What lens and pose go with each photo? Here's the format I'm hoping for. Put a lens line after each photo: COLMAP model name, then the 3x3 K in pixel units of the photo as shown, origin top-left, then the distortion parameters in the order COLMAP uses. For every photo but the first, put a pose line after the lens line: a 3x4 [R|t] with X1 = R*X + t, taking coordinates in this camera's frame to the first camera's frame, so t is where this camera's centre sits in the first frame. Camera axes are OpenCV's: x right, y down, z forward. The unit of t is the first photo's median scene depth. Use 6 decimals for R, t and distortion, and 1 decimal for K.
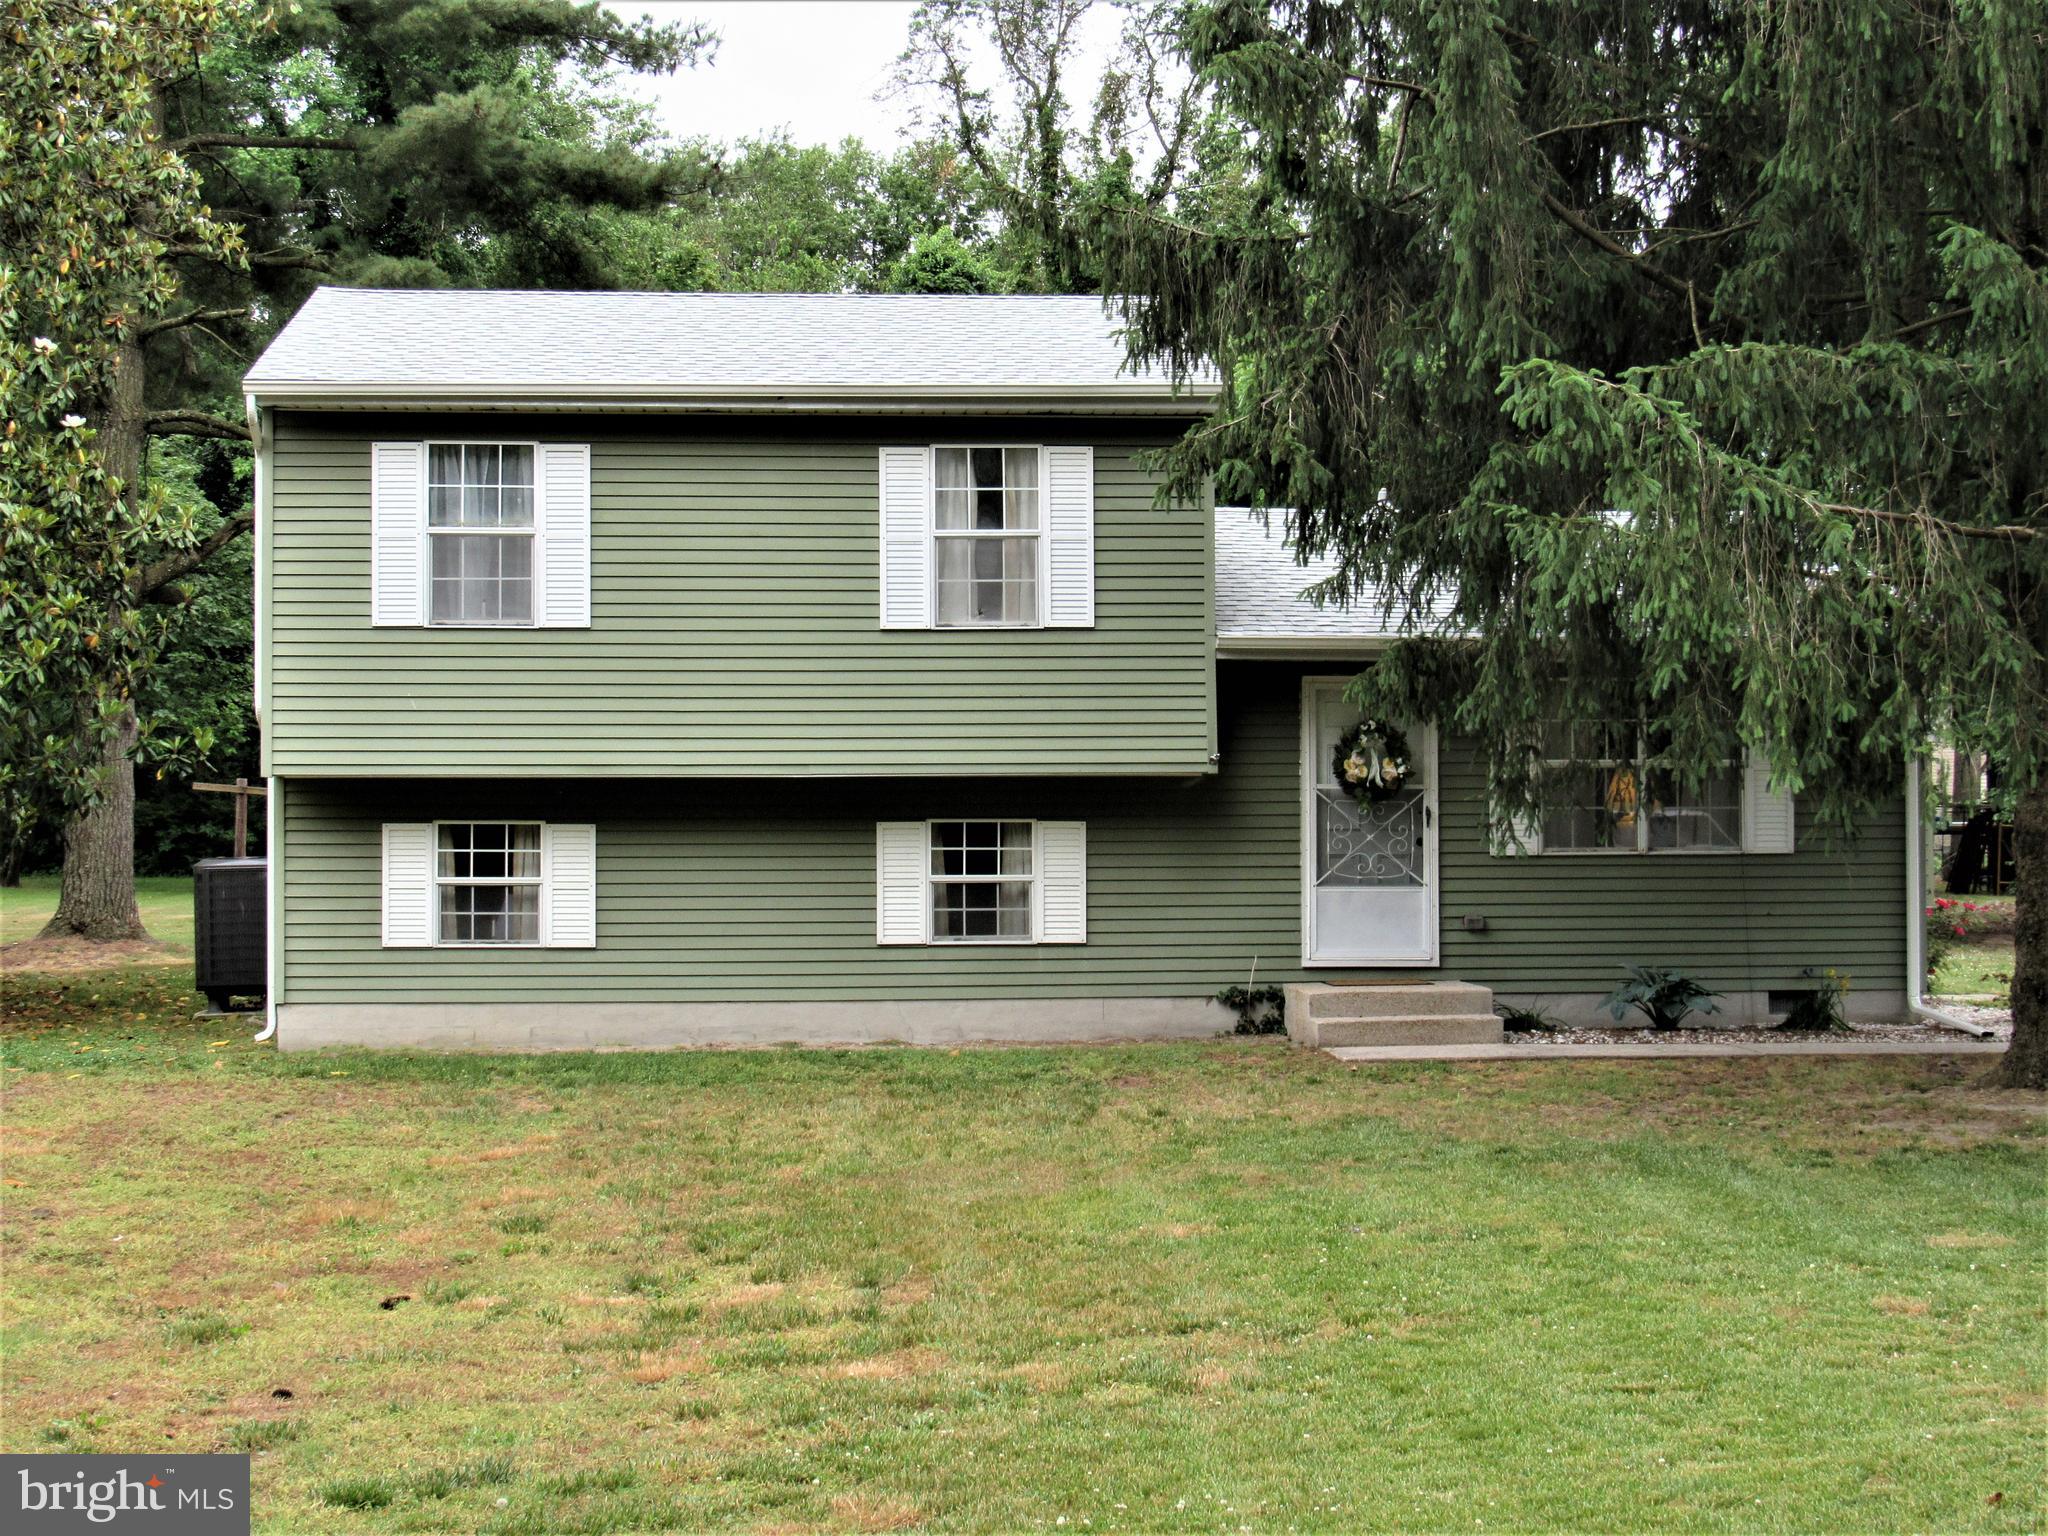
lens RADIAL K [[3221.6, 0, 1024.0], [0, 3221.6, 768.0], [0, 0, 1]] dist [-0.035964, -0.063844]
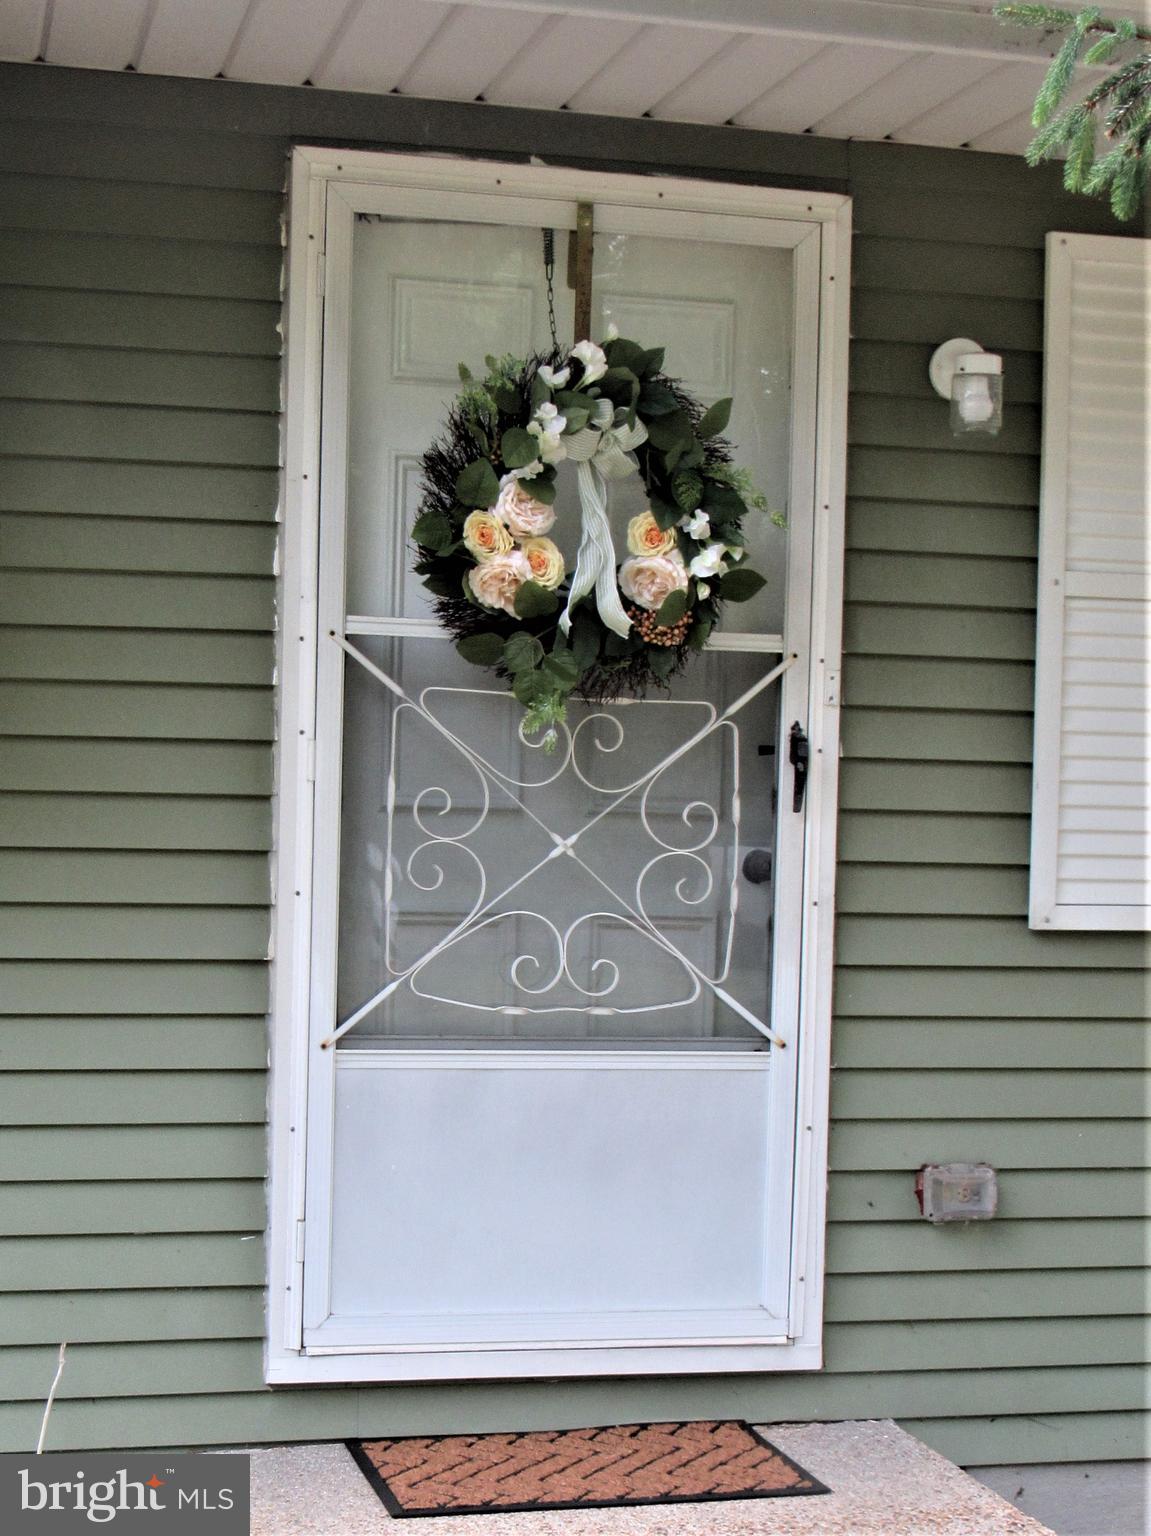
lens RADIAL K [[2628.6, 0, 575.5], [0, 2628.6, 768.0], [0, 0, 1]] dist [-0.312350, -0.036792]
pose [[0.985480, 0.023942, 0.168093, 0.076365], [-0.031089, 0.998715, 0.040017, 0.008009], [-0.166918, -0.044662, 0.984959, 0.815883]]
